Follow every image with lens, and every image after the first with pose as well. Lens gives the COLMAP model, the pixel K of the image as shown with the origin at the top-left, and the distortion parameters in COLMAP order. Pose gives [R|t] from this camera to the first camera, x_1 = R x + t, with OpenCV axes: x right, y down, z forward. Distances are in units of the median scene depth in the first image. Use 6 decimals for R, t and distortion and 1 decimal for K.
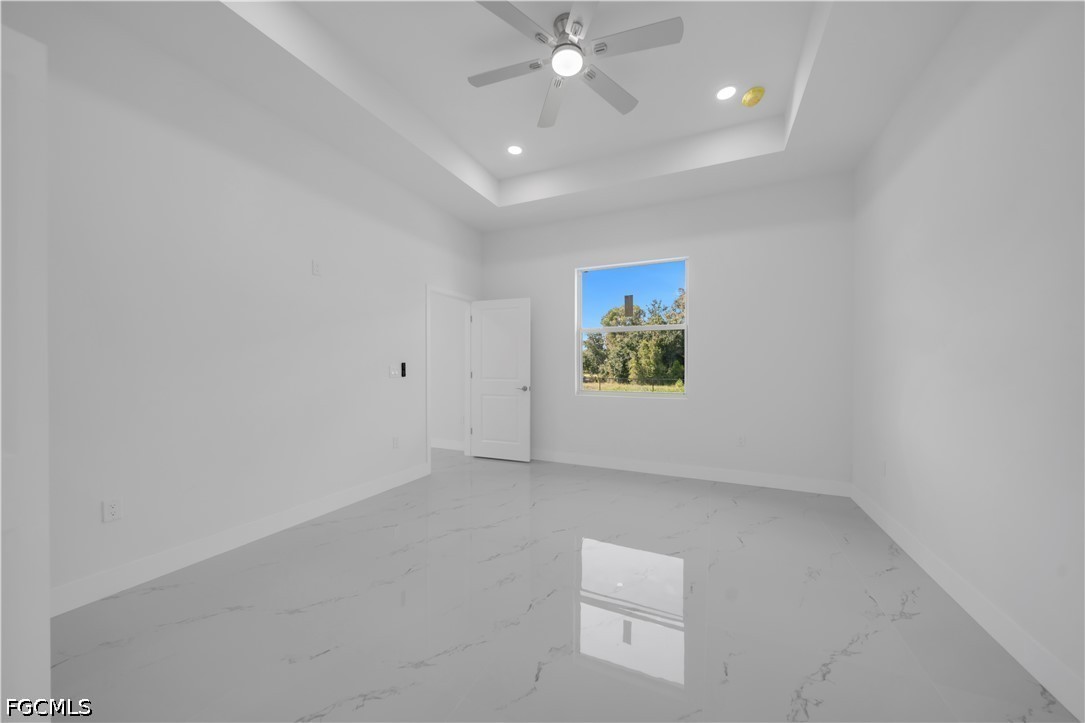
lens RADIAL K [[374.6, 0, 535.3], [0, 374.6, 367.2], [0, 0, 1]] dist [0.000256, -0.001038]
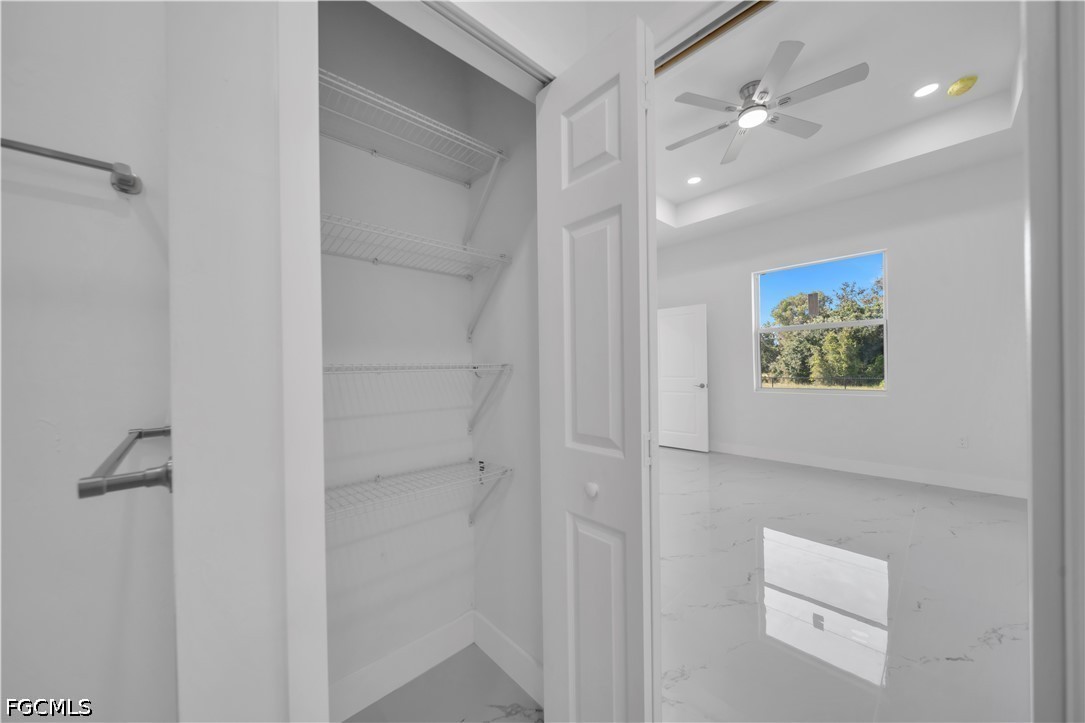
lens RADIAL K [[374.6, 0, 539.8], [0, 374.6, 368.7], [0, 0, 1]] dist [0.000256, -0.001038]
pose [[0.928672, -0.018169, -0.370456, -0.062135], [0.018432, 0.999826, -0.002831, 0.000979], [0.370443, -0.004199, 0.928846, -0.204925]]
